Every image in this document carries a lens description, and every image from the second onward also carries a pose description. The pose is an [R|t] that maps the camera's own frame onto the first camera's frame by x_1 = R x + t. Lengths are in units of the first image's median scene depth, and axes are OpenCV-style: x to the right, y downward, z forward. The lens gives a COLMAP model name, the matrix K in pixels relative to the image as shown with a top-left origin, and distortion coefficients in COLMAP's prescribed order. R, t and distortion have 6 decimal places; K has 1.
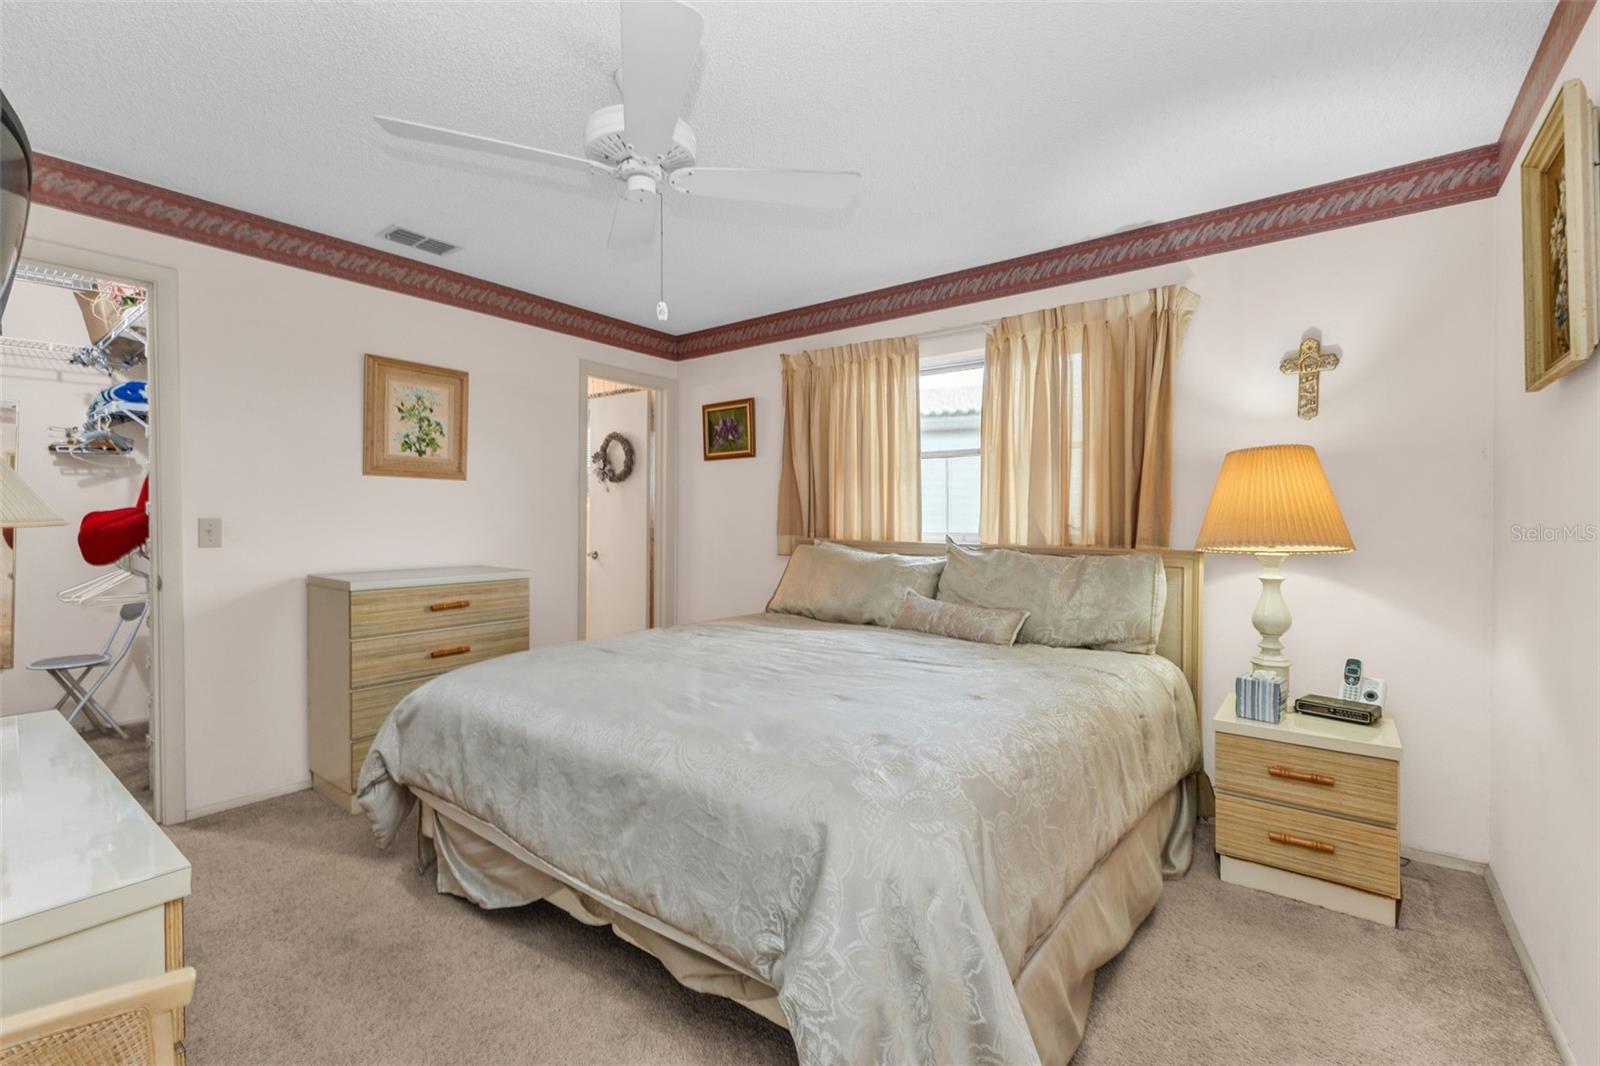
lens RADIAL K [[688.3, 0, 799.1], [0, 688.3, 525.5], [0, 0, 1]] dist [0.007003, 0.000426]
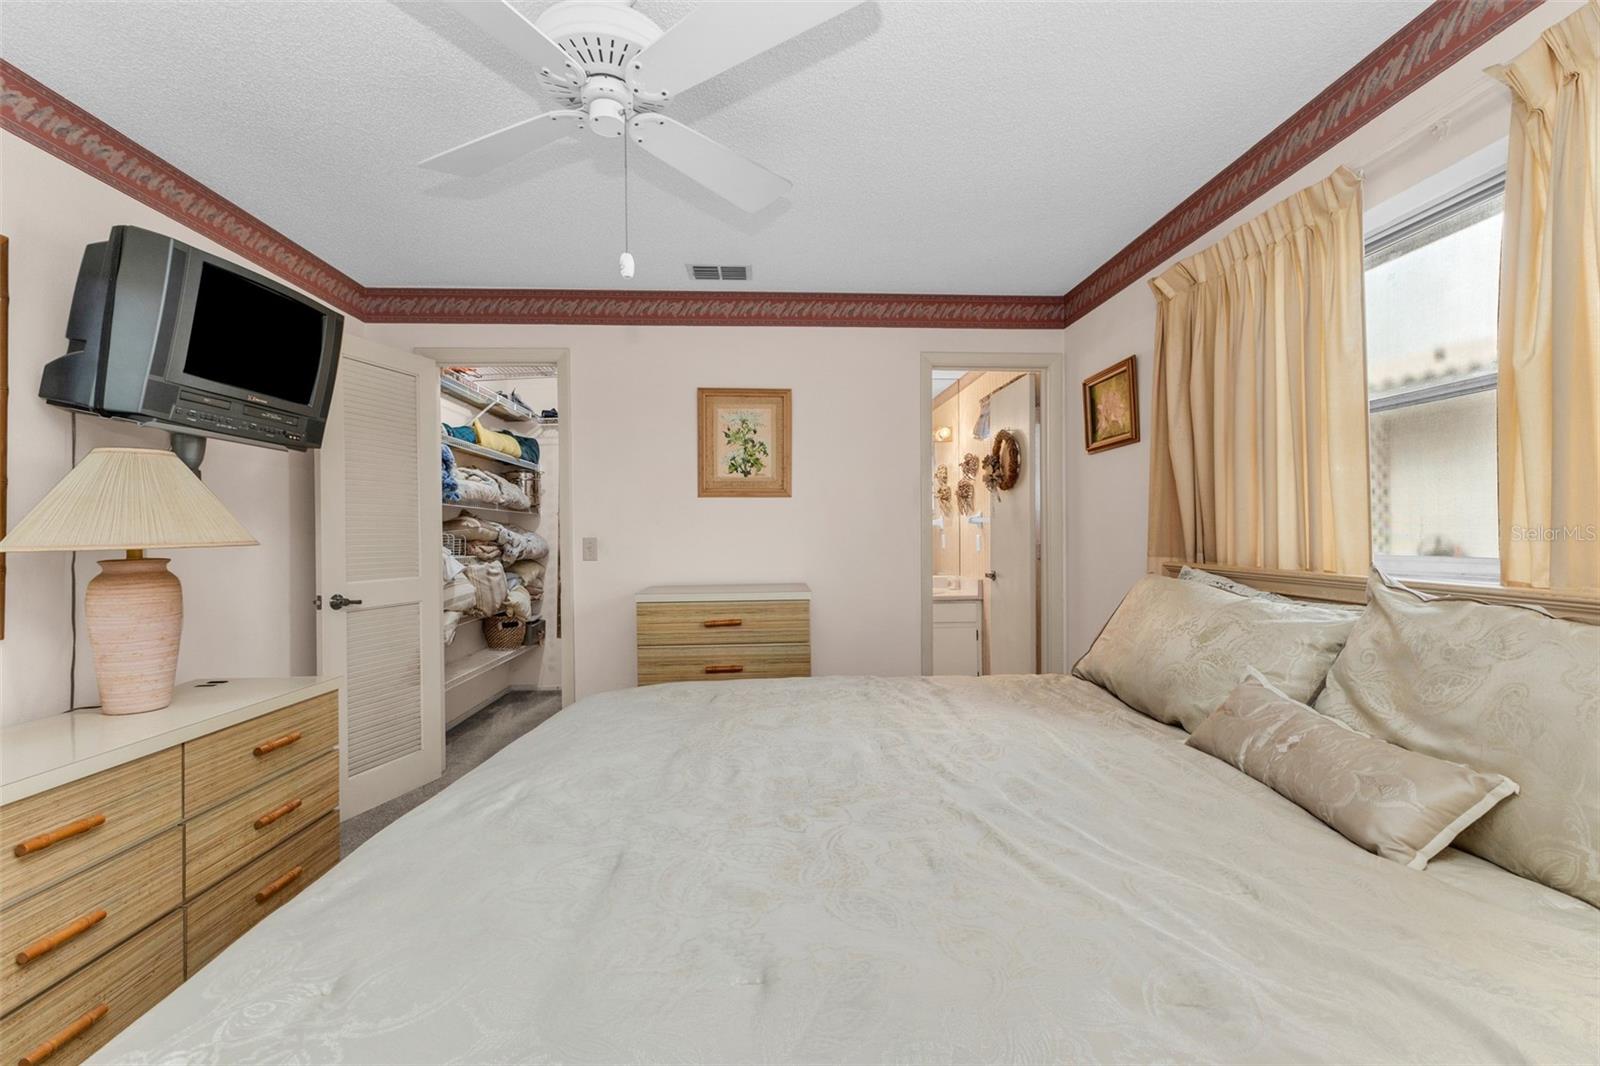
lens RADIAL K [[688.0, 0, 778.2], [0, 688.0, 531.0], [0, 0, 1]] dist [-0.001851, 0.000010]
pose [[0.653070, -0.012907, -0.757187, 0.273870], [0.003429, 0.999895, -0.014086, -0.003323], [0.757289, 0.006603, 0.653046, 0.360436]]
